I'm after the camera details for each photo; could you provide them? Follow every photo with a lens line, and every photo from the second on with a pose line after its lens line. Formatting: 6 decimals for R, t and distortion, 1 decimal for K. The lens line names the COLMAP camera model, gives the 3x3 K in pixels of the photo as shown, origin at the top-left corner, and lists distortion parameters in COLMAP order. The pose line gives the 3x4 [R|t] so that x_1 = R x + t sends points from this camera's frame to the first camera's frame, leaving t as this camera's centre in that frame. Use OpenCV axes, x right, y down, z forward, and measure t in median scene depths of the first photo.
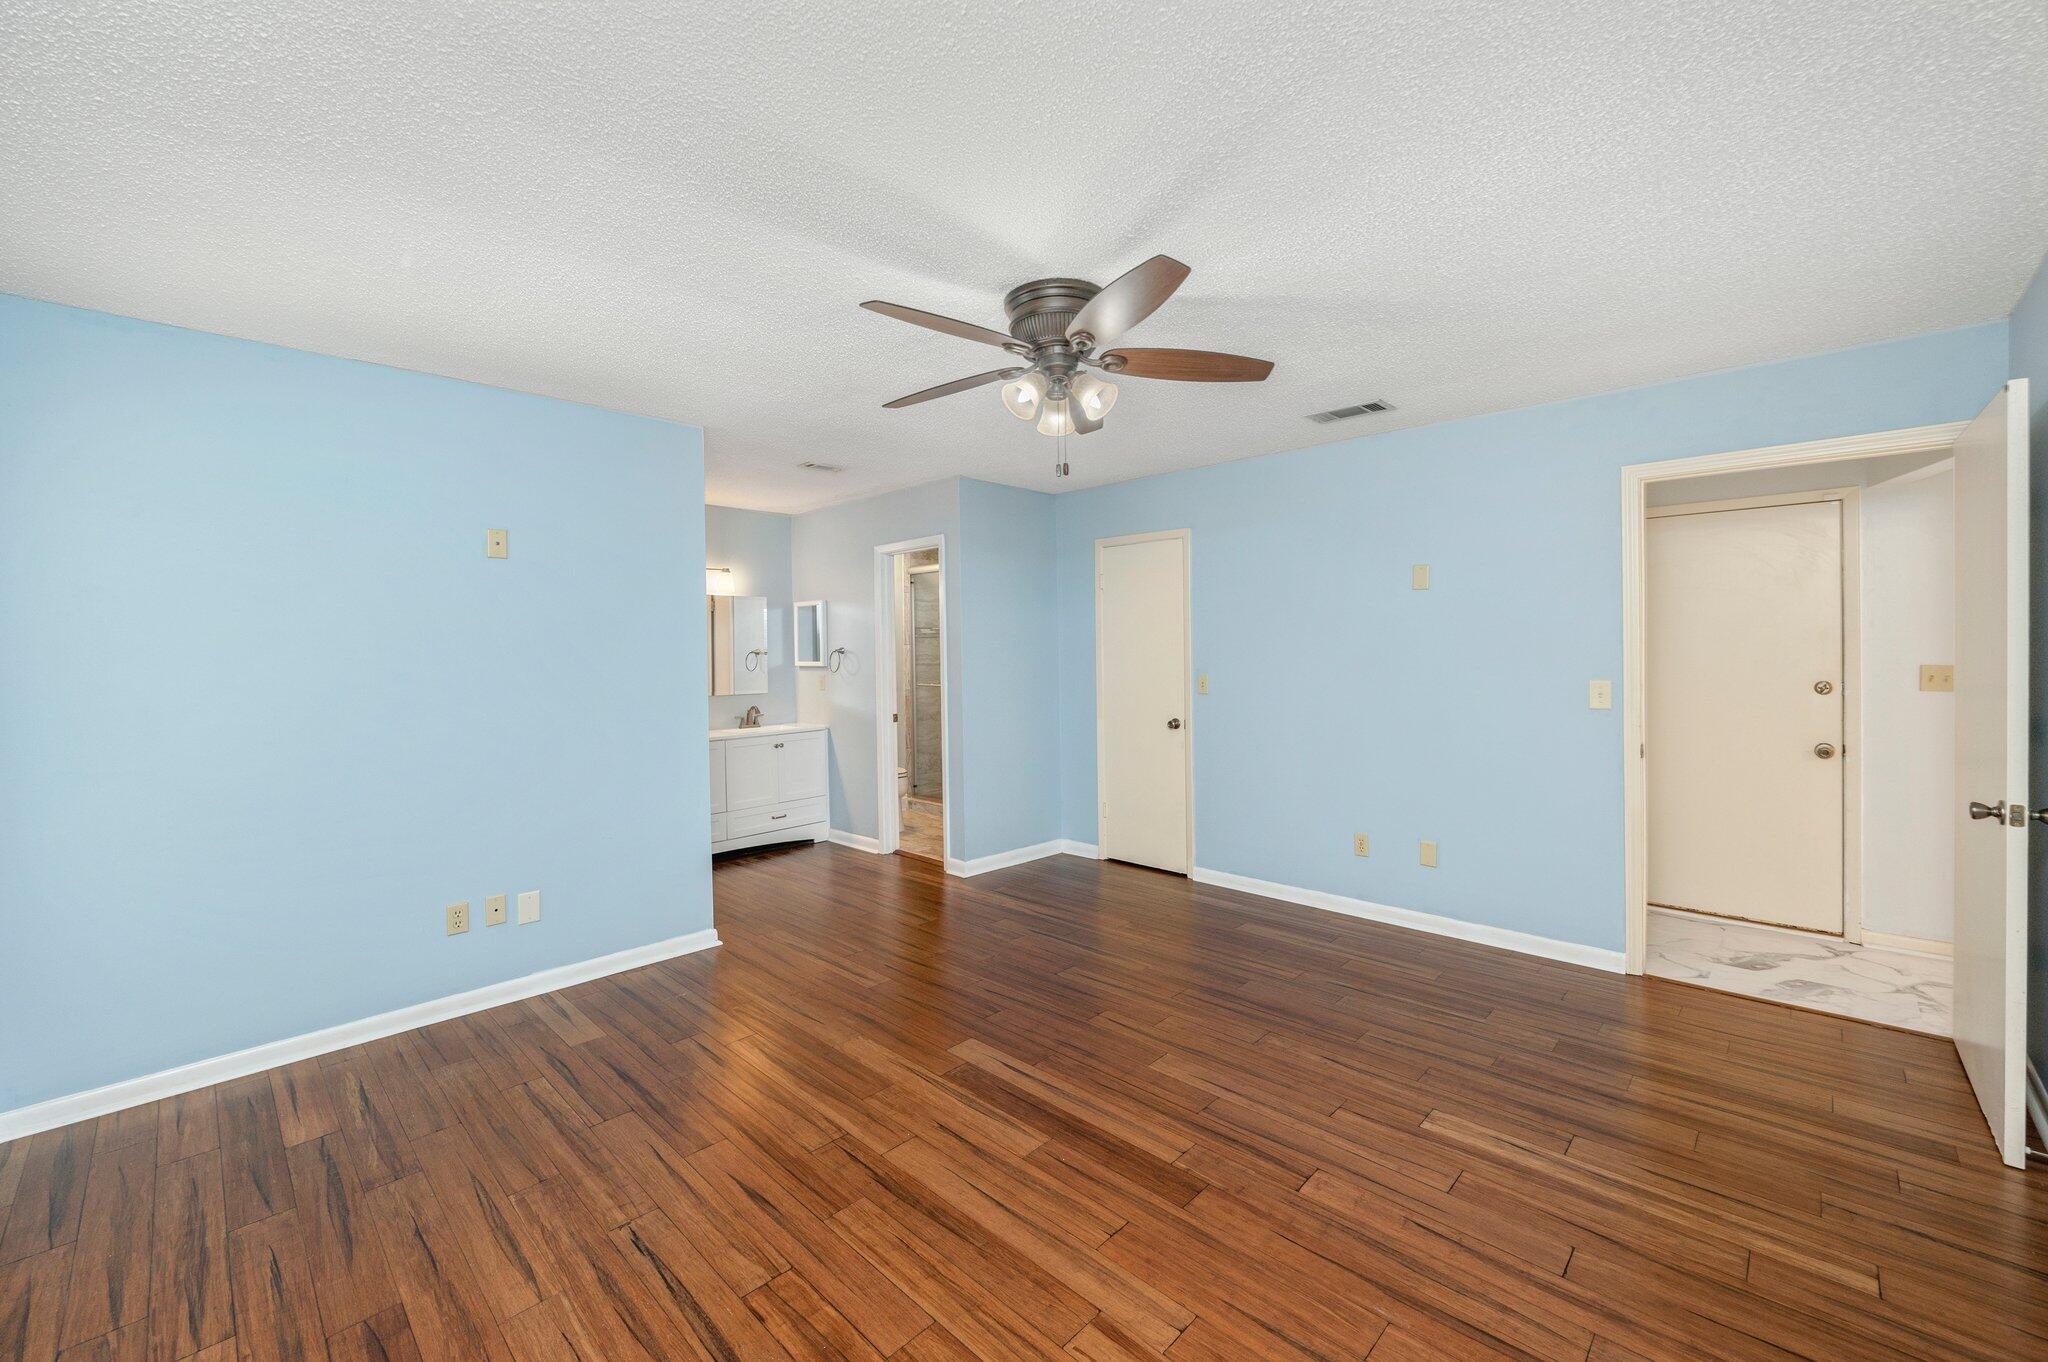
lens RADIAL K [[834.0, 0, 1041.3], [0, 834.0, 662.0], [0, 0, 1]] dist [-0.005196, 0.000550]
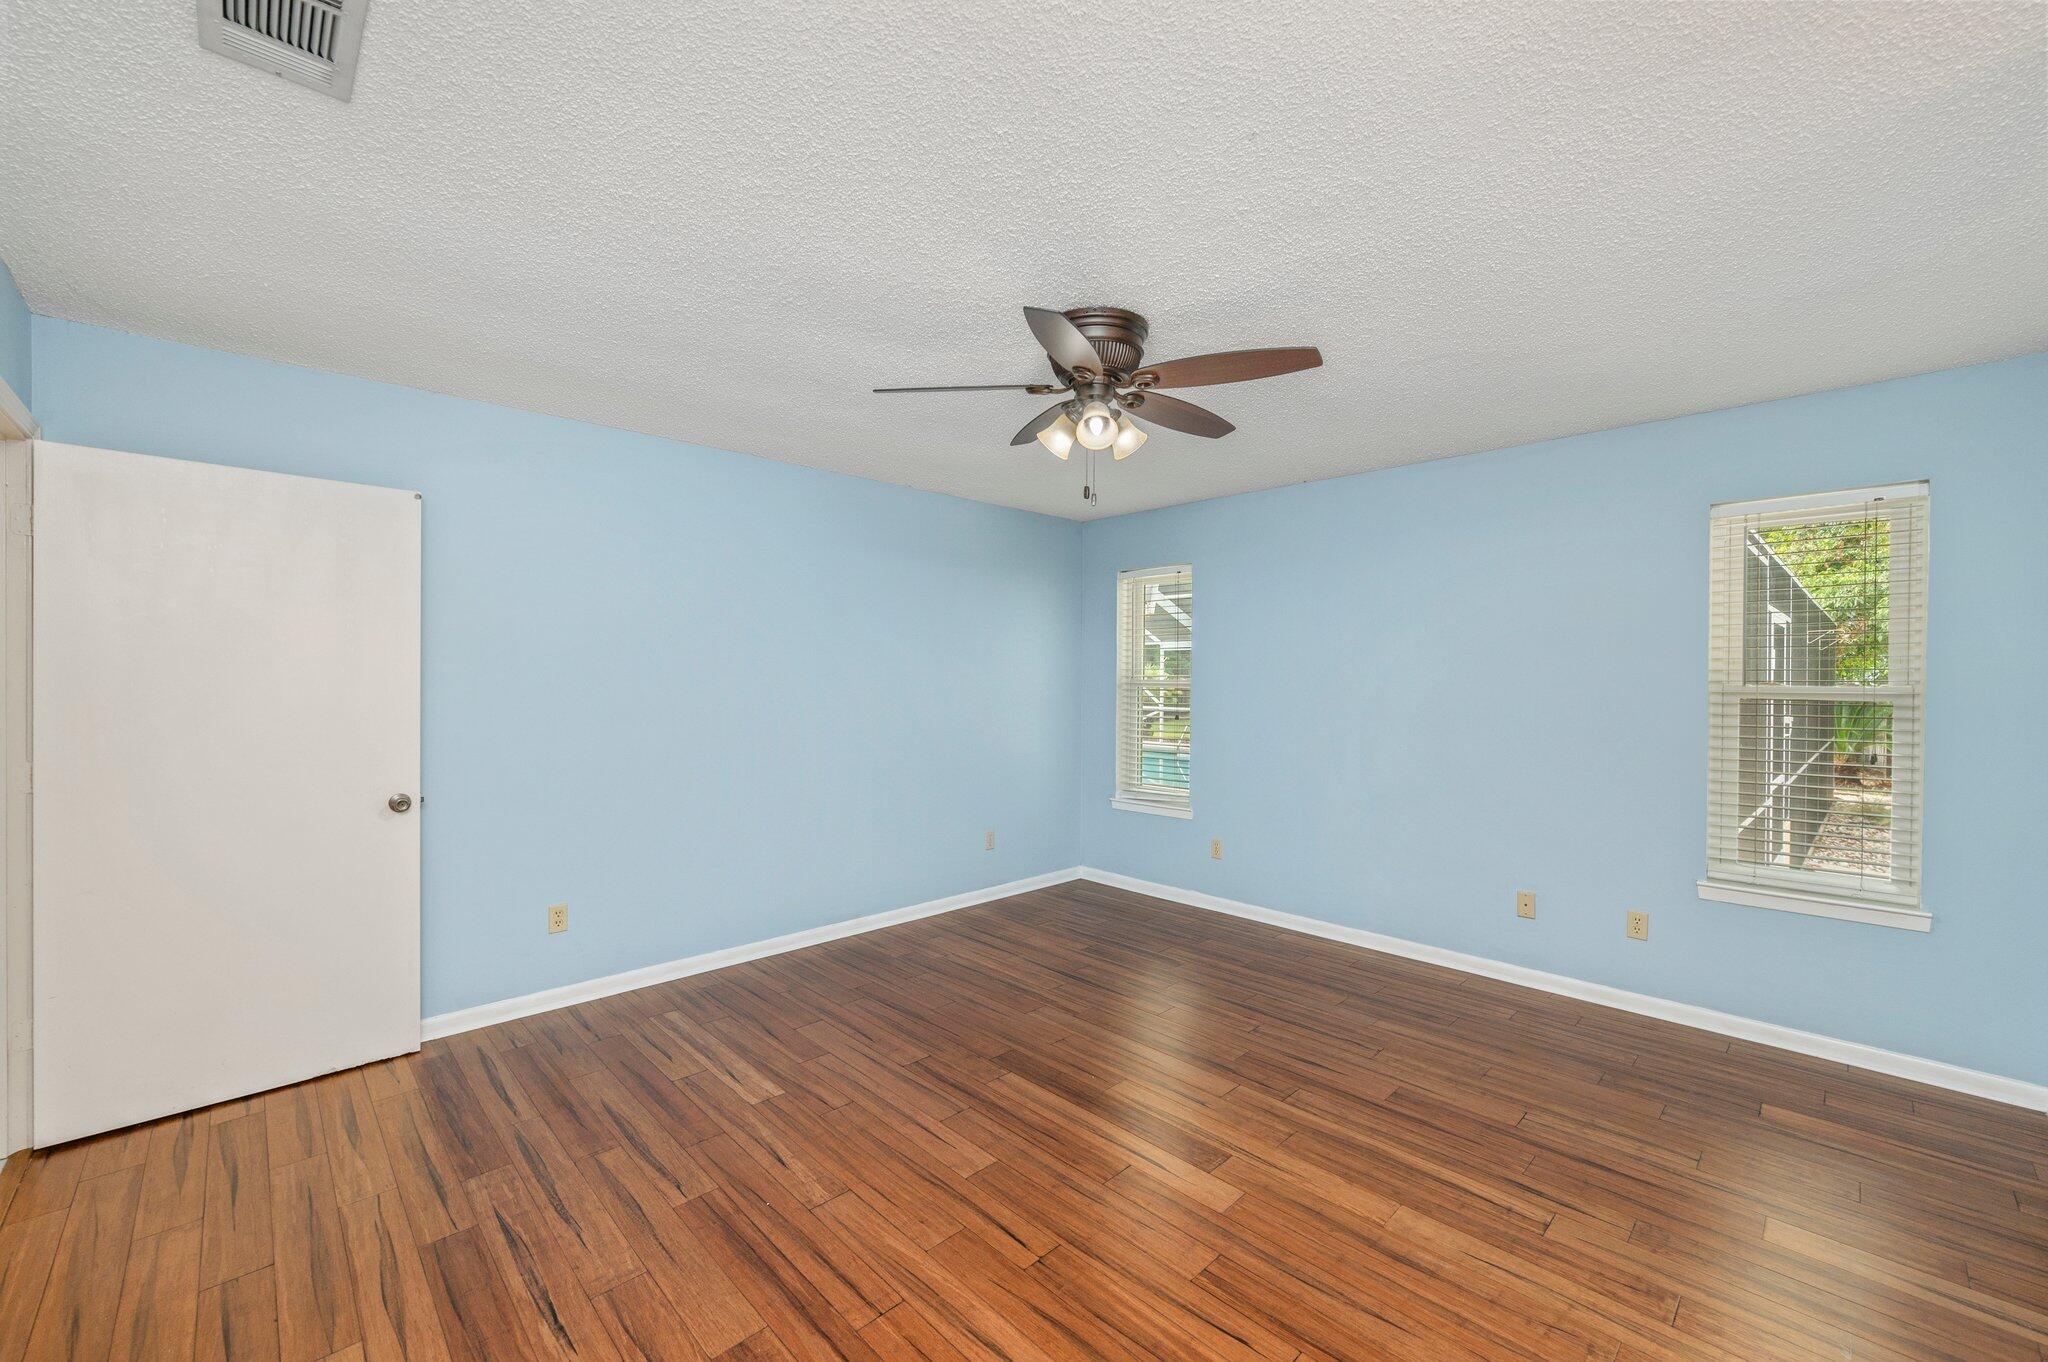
lens RADIAL K [[834.0, 0, 1013.2], [0, 834.0, 678.6], [0, 0, 1]] dist [-0.005196, 0.000550]
pose [[-0.997697, 0.009392, 0.067182, 0.056364], [0.010936, 0.999684, 0.022641, -0.045520], [-0.066949, 0.023323, -0.997484, 2.209917]]
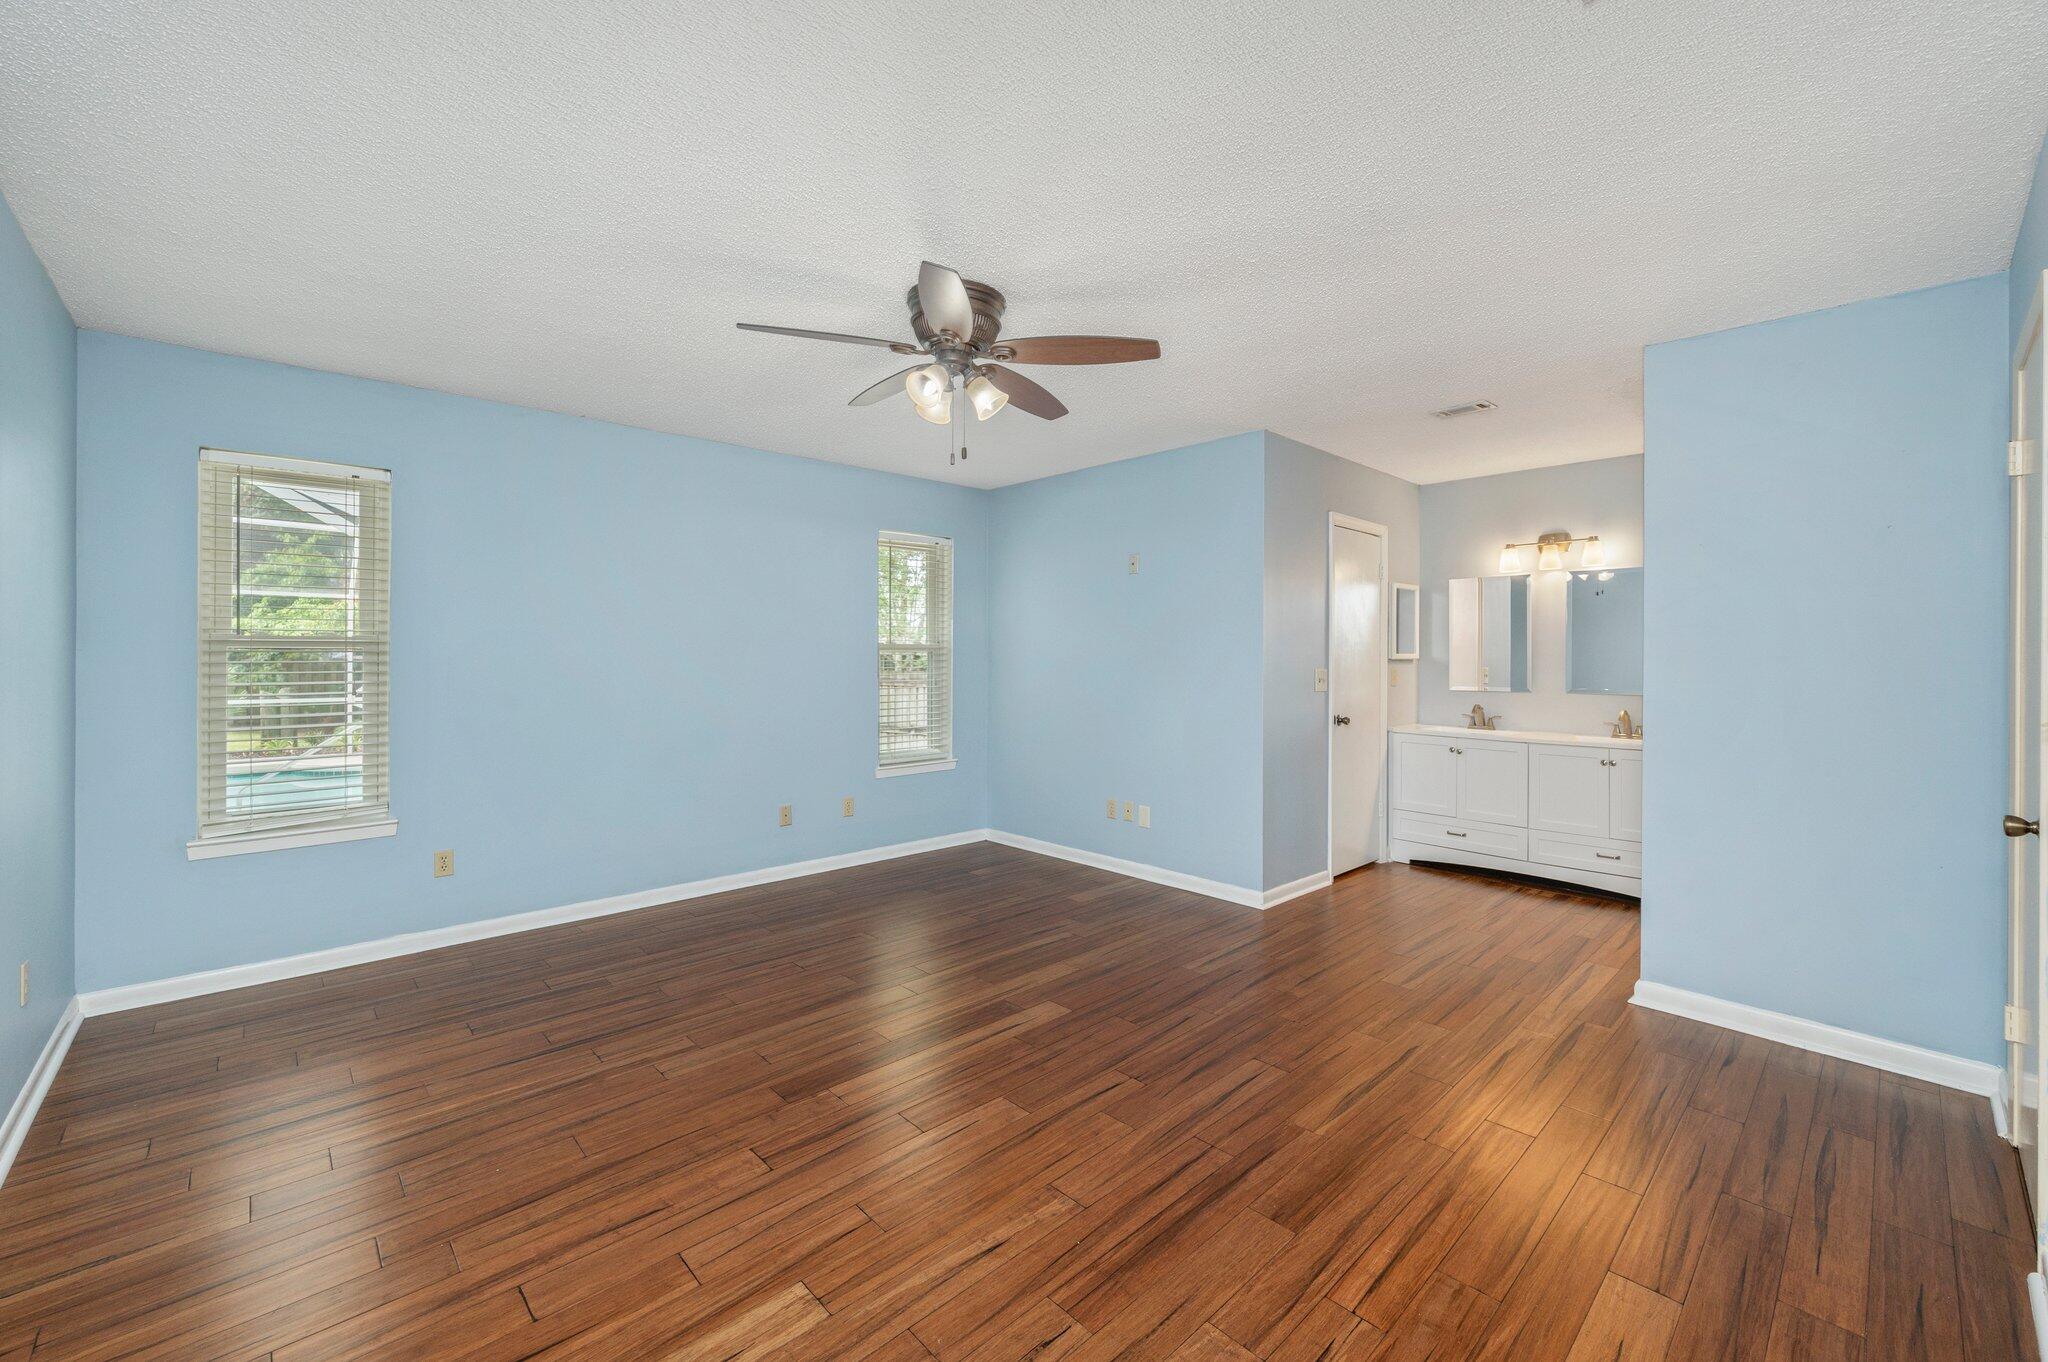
lens RADIAL K [[834.0, 0, 1034.9], [0, 834.0, 670.9], [0, 0, 1]] dist [-0.005196, 0.000550]
pose [[-0.057870, 0.031659, -0.997822, 1.195792], [-0.019539, 0.999270, 0.032838, -0.003194], [0.998133, 0.021396, -0.057209, 1.282285]]
